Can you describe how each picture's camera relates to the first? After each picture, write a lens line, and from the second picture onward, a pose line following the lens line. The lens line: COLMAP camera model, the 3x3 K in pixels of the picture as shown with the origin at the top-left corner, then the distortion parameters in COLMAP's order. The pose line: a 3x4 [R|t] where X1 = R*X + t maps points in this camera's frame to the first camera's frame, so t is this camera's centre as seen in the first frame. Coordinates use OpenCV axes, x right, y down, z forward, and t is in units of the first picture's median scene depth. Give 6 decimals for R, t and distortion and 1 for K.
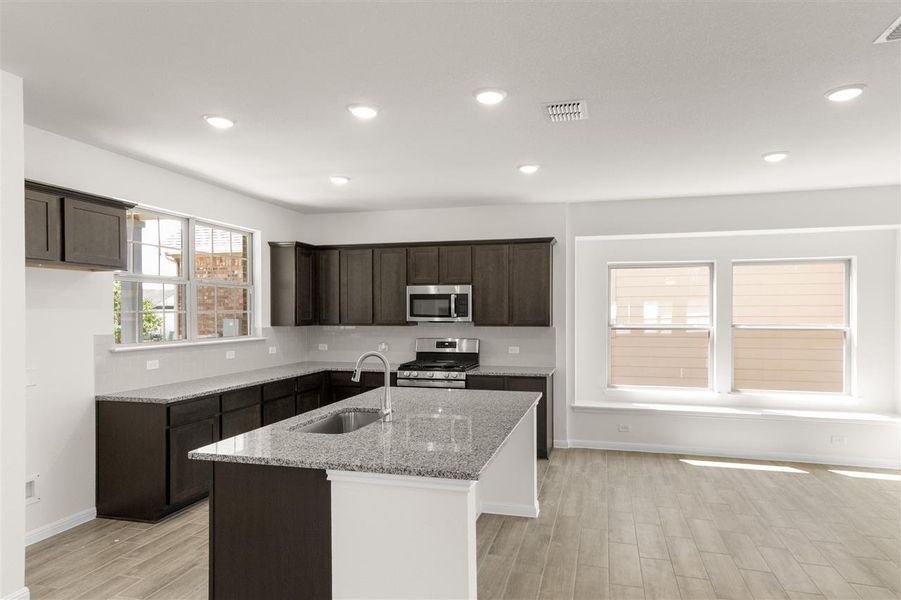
lens RADIAL K [[524.4, 0, 473.1], [0, 524.4, 318.0], [0, 0, 1]] dist [0.015374, 0.006405]
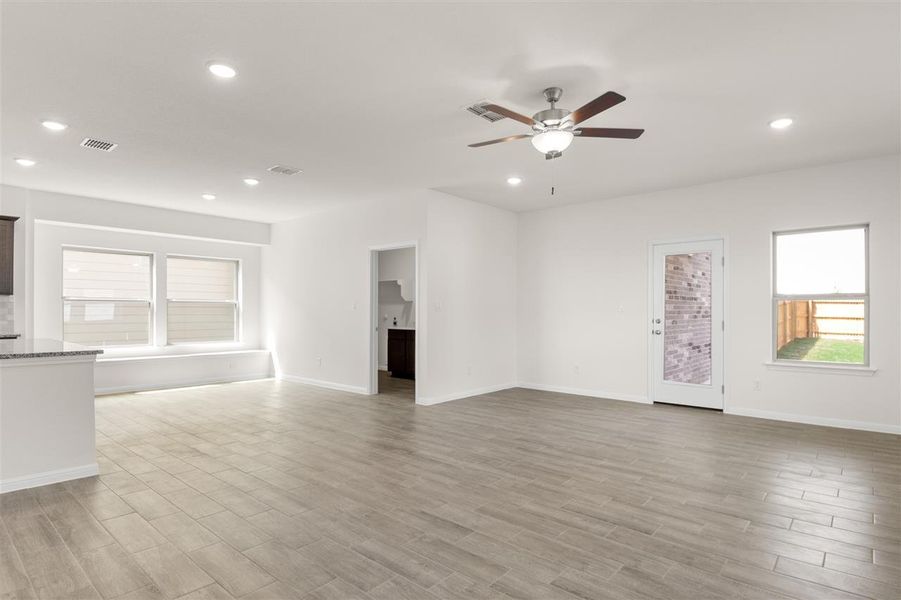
lens RADIAL K [[483.4, 0, 465.5], [0, 483.4, 304.7], [0, 0, 1]] dist [0.017239, -0.006781]
pose [[0.444430, 0.013253, 0.895716, -0.347860], [0.007825, 0.999795, -0.018676, 0.062612], [-0.895780, 0.015309, 0.444235, -0.332358]]
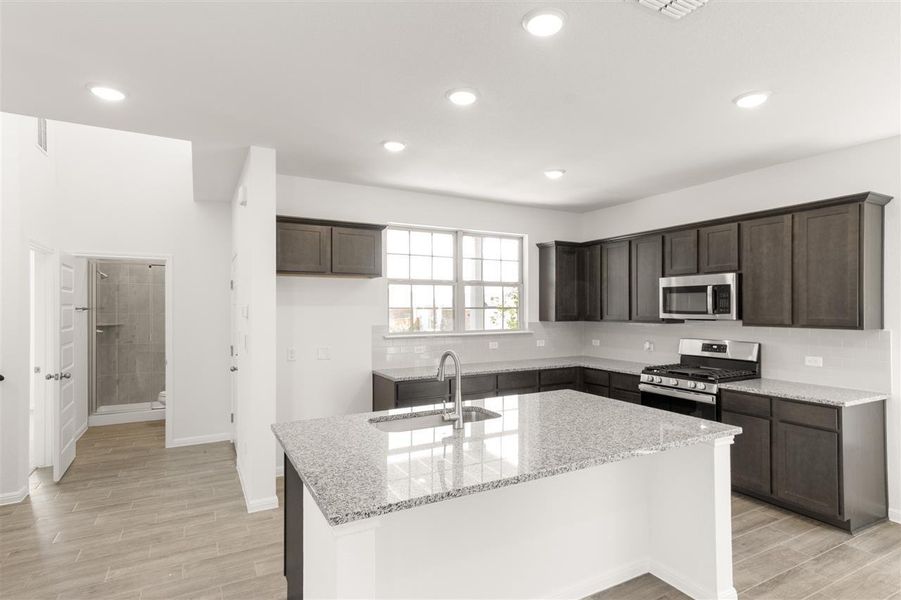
lens RADIAL K [[472.5, 0, 472.6], [0, 472.5, 307.8], [0, 0, 1]] dist [0.023577, 0.002007]
pose [[0.695076, -0.001300, -0.718935, 0.232653], [-0.007478, 0.999931, -0.009038, -0.001859], [0.718897, 0.011658, 0.695018, 0.231566]]
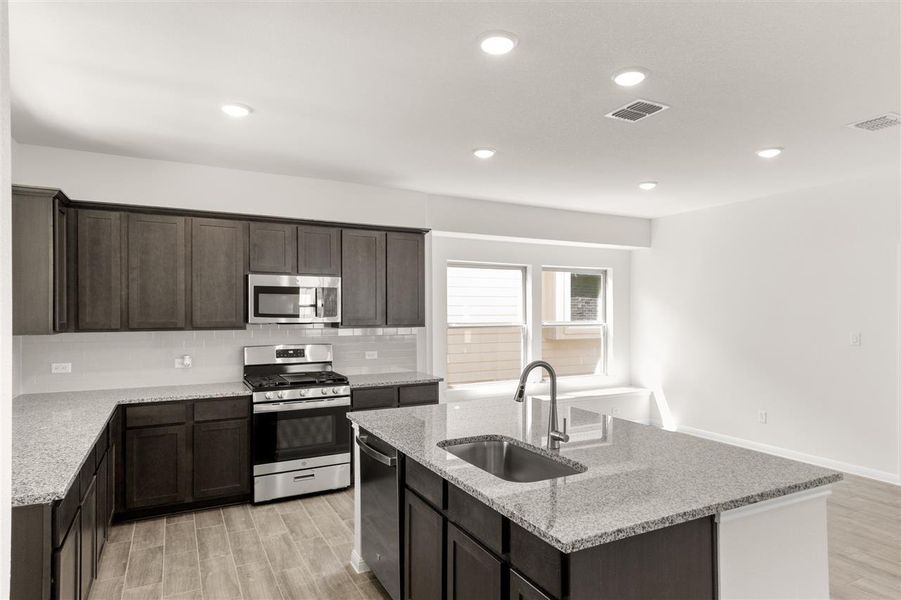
lens RADIAL K [[540.2, 0, 471.3], [0, 540.2, 322.7], [0, 0, 1]] dist [0.012549, 0.001318]
pose [[0.730948, -0.012770, 0.682314, -0.423746], [0.006498, 0.999910, 0.011753, -0.001295], [-0.682403, -0.004157, 0.730965, 0.255938]]
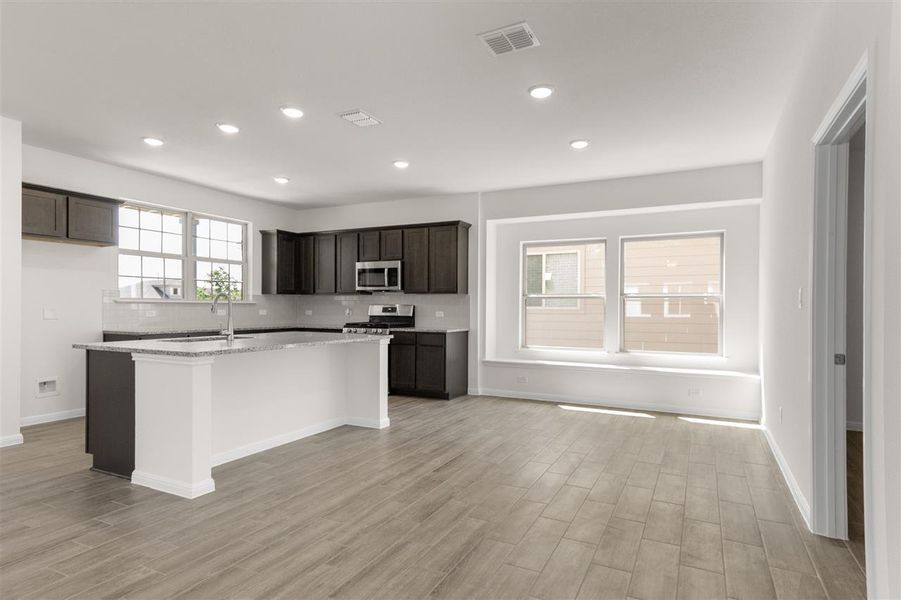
lens RADIAL K [[483.4, 0, 474.6], [0, 483.4, 309.2], [0, 0, 1]] dist [0.017239, -0.006781]
pose [[0.980798, 0.008015, -0.194862, 0.396406], [-0.009514, 0.999932, -0.006757, 0.059264], [0.194794, 0.008481, 0.980807, -0.096157]]
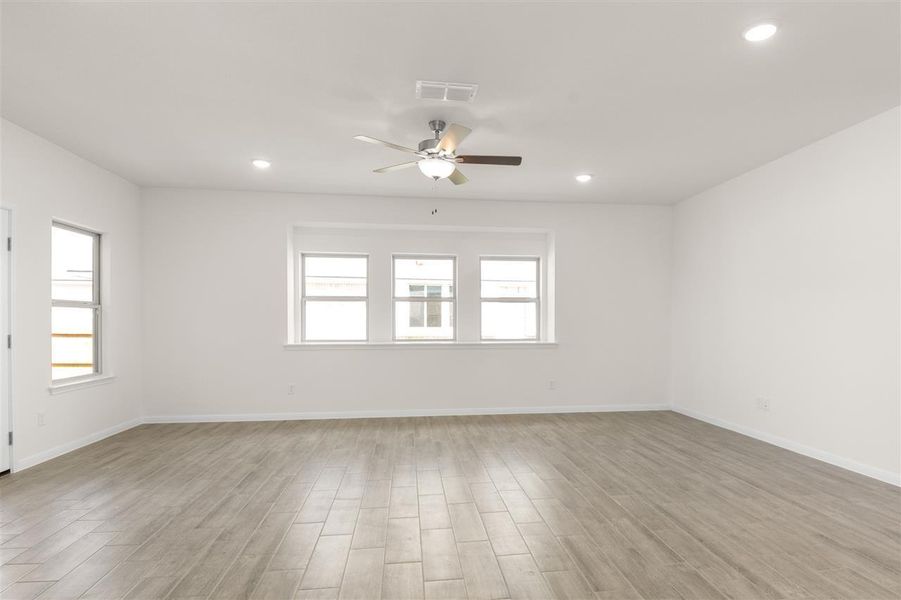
lens RADIAL K [[483.4, 0, 476.6], [0, 483.4, 322.7], [0, 0, 1]] dist [0.017239, -0.006781]
pose [[-0.922988, 0.001629, -0.384825, 0.441737], [-0.005607, 0.999828, 0.017680, 0.049280], [0.384788, 0.018476, -0.922820, 0.472319]]
